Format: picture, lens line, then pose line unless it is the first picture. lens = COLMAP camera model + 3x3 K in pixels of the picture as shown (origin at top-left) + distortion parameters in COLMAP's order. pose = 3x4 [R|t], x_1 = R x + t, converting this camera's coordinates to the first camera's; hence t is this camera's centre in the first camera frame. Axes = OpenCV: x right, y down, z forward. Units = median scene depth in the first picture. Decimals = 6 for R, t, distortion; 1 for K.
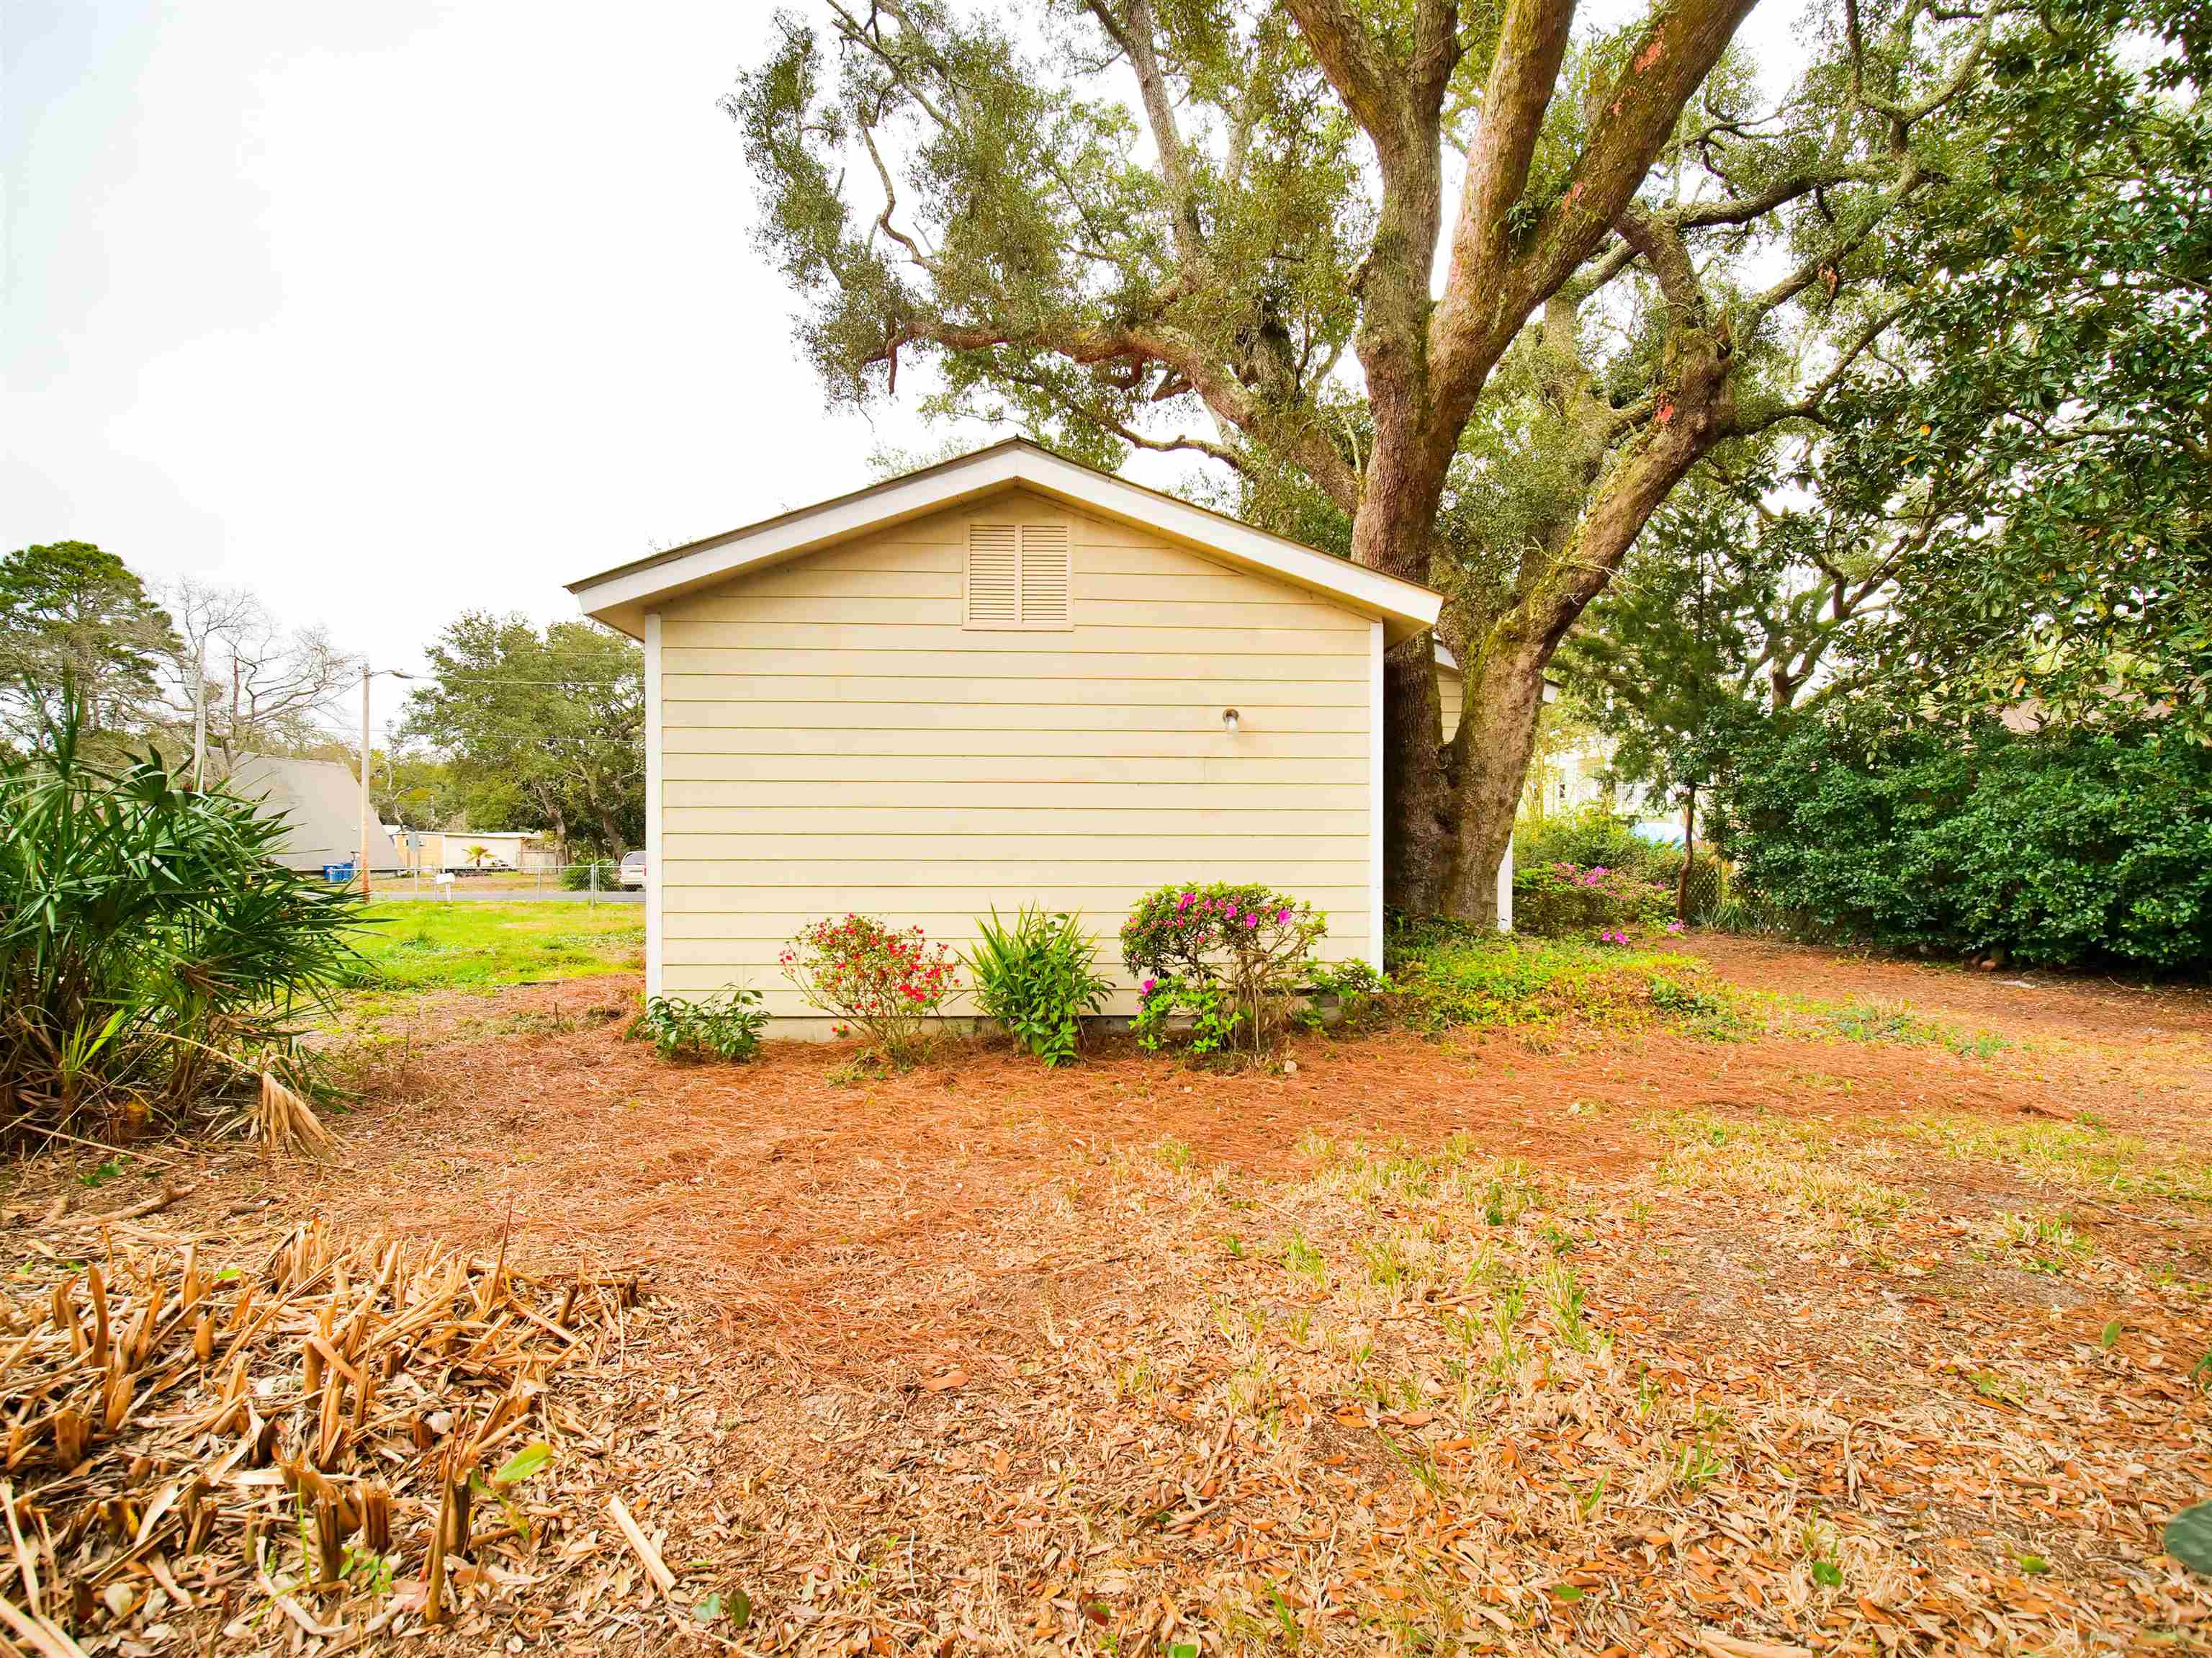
lens RADIAL K [[1061.0, 0, 1106.3], [0, 1061.0, 842.8], [0, 0, 1]] dist [-0.011077, 0.000253]
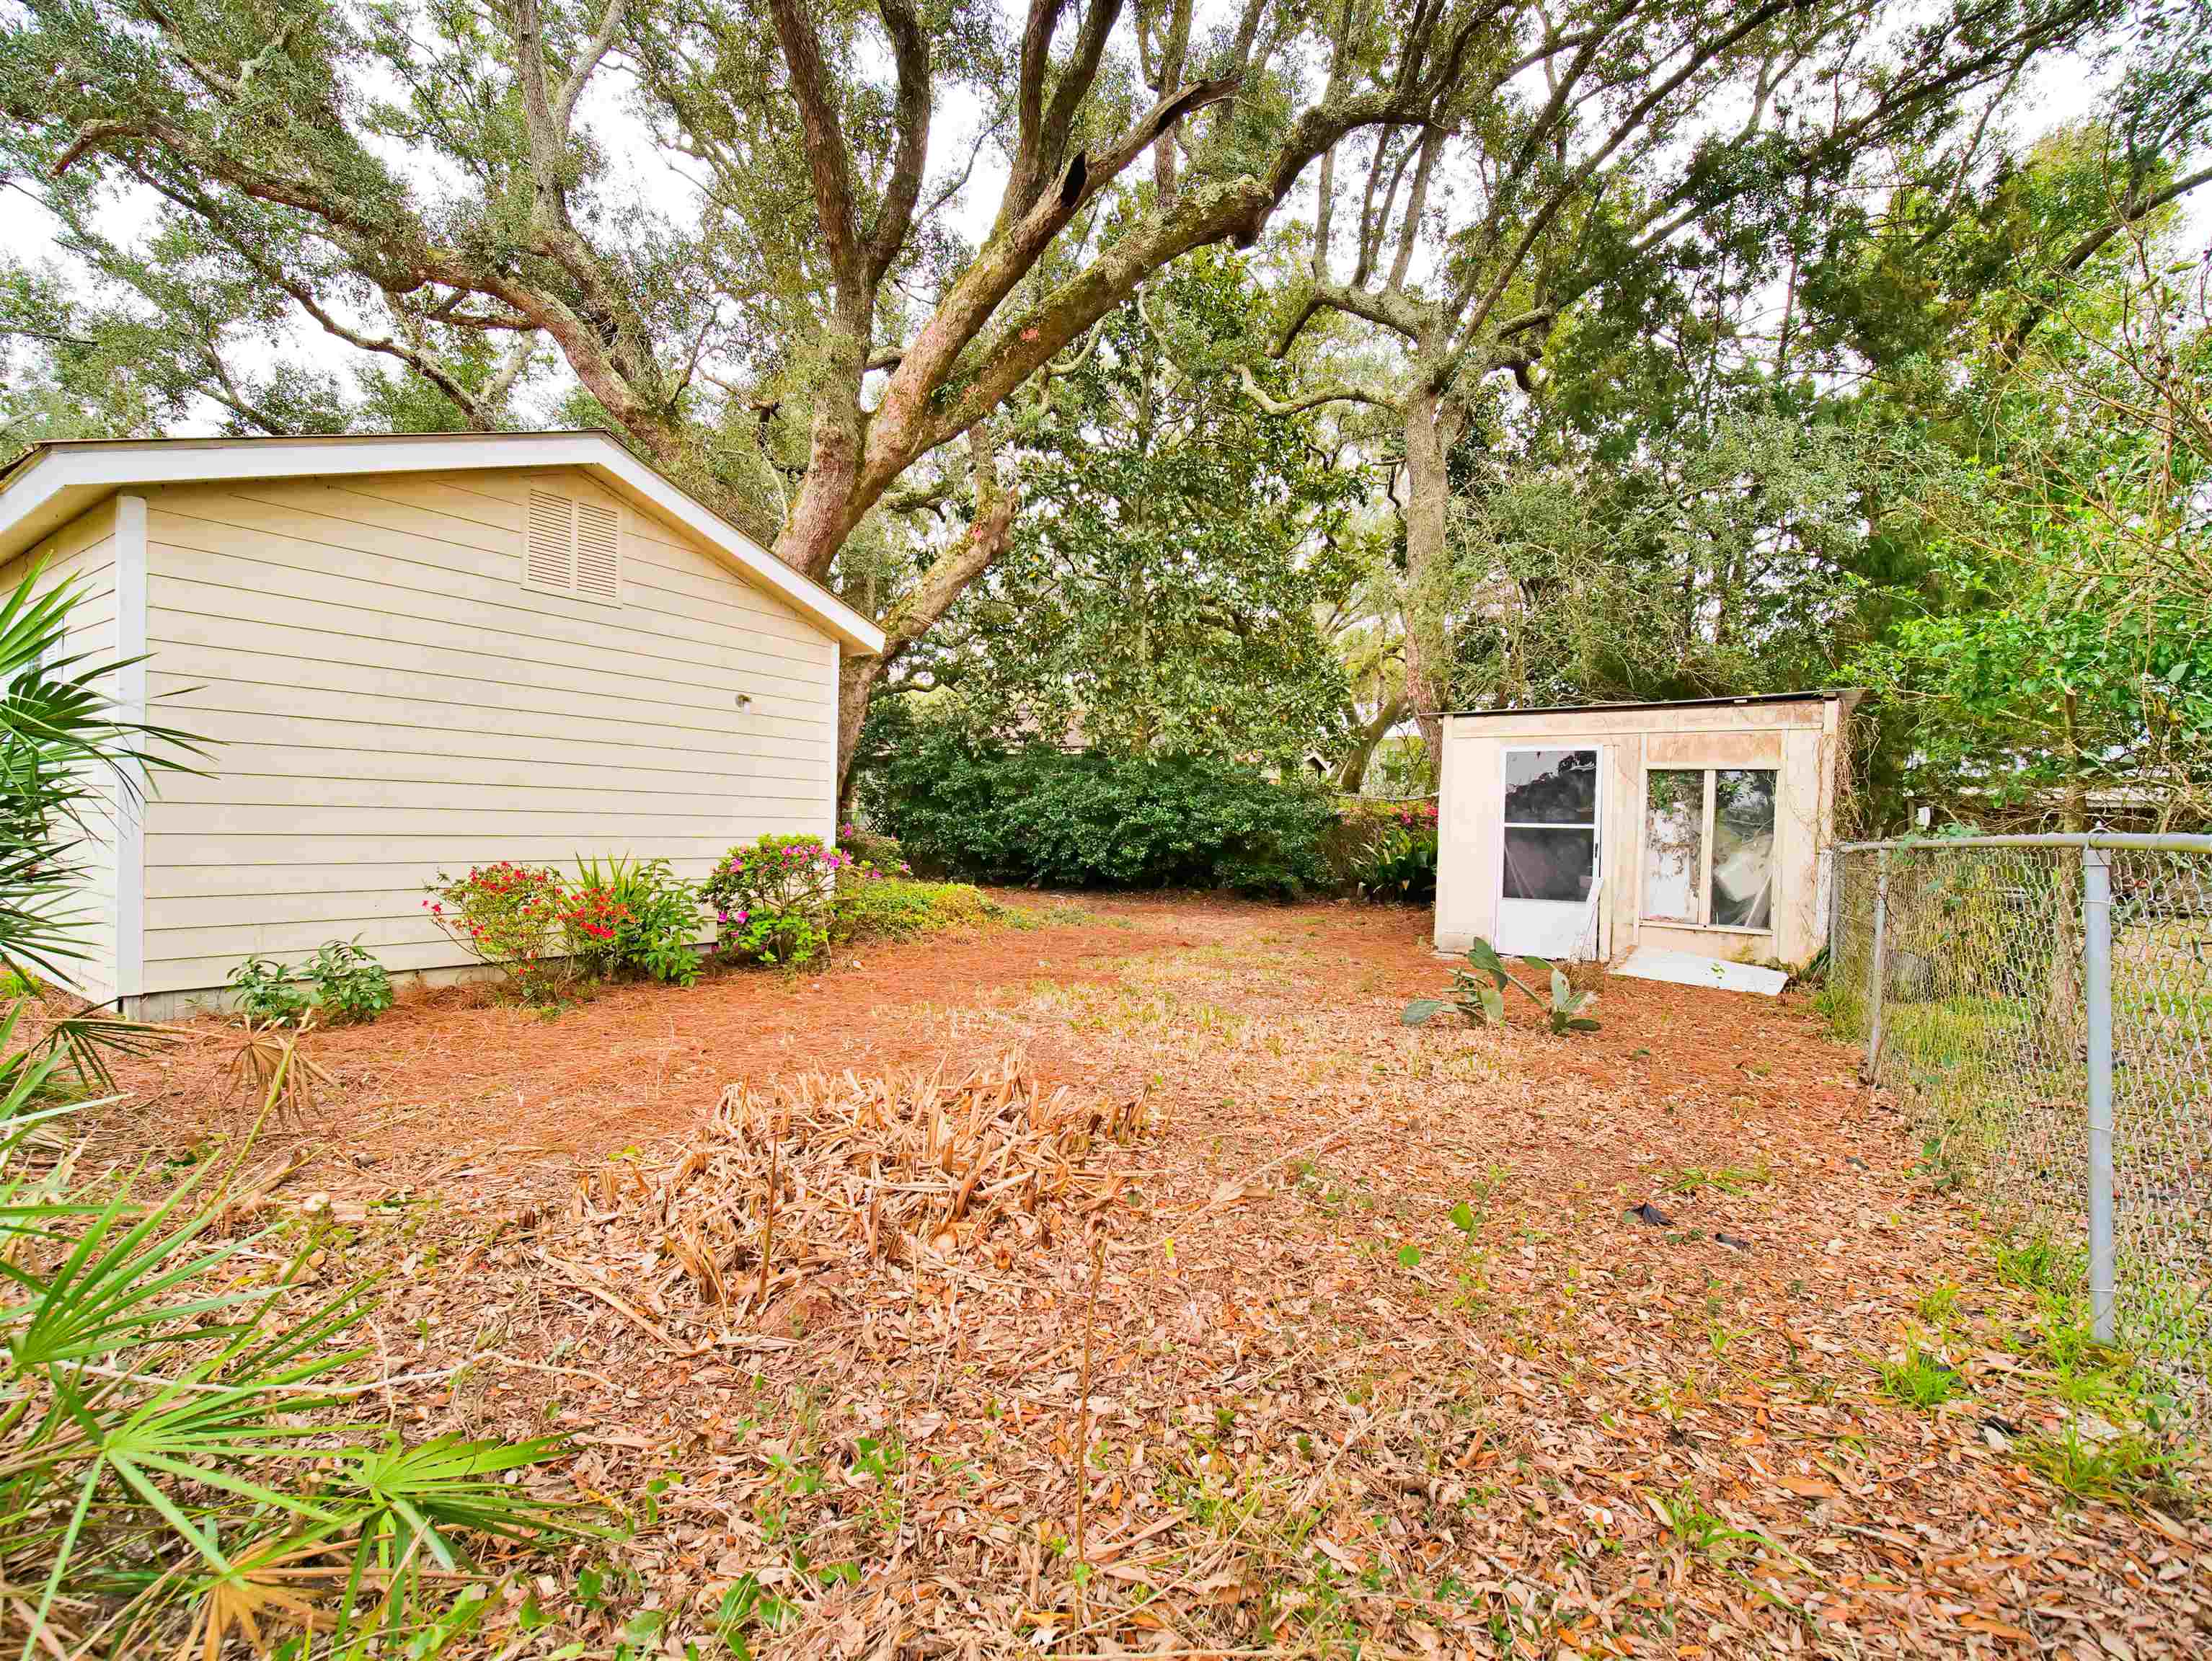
lens RADIAL K [[1060.8, 0, 1106.3], [0, 1060.8, 844.3], [0, 0, 1]] dist [-0.011077, 0.000253]
pose [[0.582494, -0.000353, 0.812835, -0.643880], [-0.036405, 0.998985, 0.026523, 0.002557], [-0.812019, -0.045041, 0.581890, -0.085910]]
